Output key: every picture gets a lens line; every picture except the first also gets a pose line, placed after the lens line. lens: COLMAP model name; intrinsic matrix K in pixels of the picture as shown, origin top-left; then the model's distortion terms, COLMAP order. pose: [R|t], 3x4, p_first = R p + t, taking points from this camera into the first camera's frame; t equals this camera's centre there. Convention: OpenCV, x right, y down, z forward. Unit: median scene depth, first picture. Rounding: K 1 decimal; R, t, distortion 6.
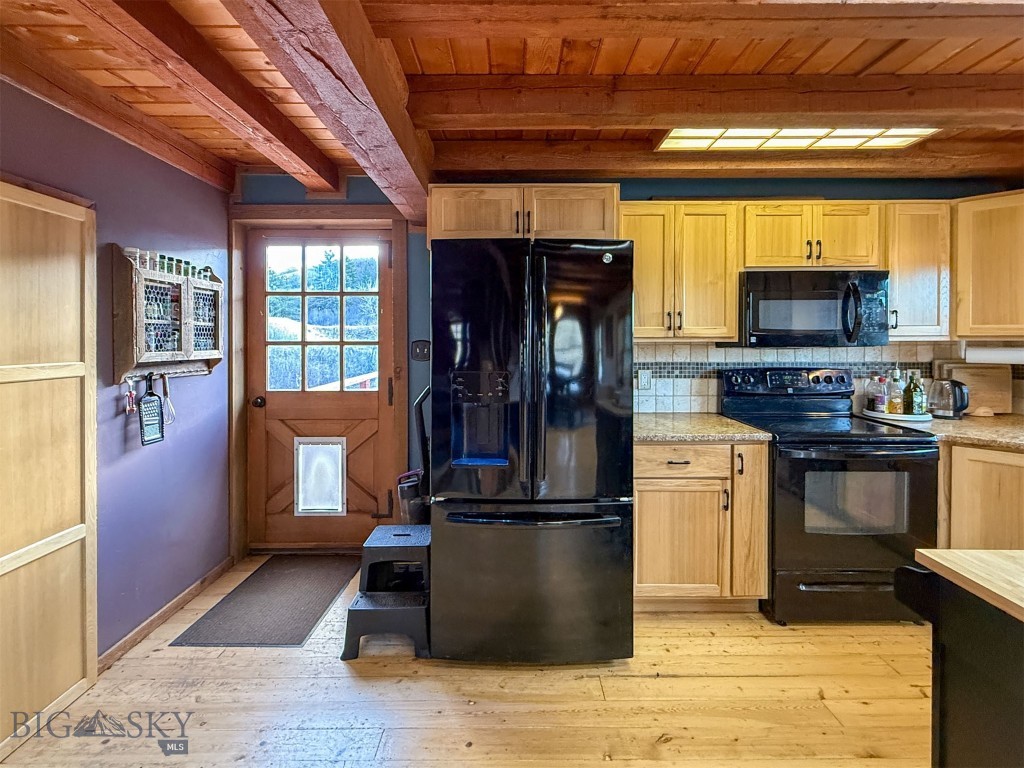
lens RADIAL K [[485.3, 0, 513.0], [0, 485.3, 343.4], [0, 0, 1]] dist [0.000686, 0.000059]
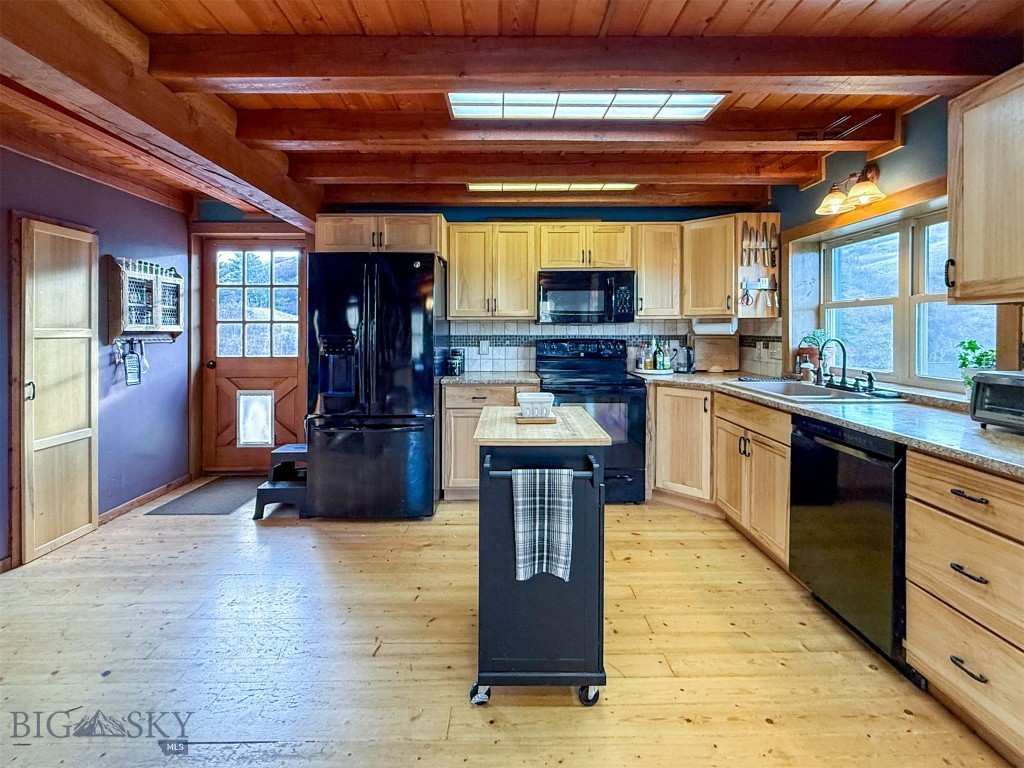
lens RADIAL K [[487.0, 0, 497.7], [0, 487.0, 332.4], [0, 0, 1]] dist [-0.000552, -0.000079]
pose [[0.999997, 0.000328, -0.002342, 0.355689], [-0.000335, 0.999994, -0.003345, 0.040582], [0.002341, 0.003345, 0.999992, -0.461681]]
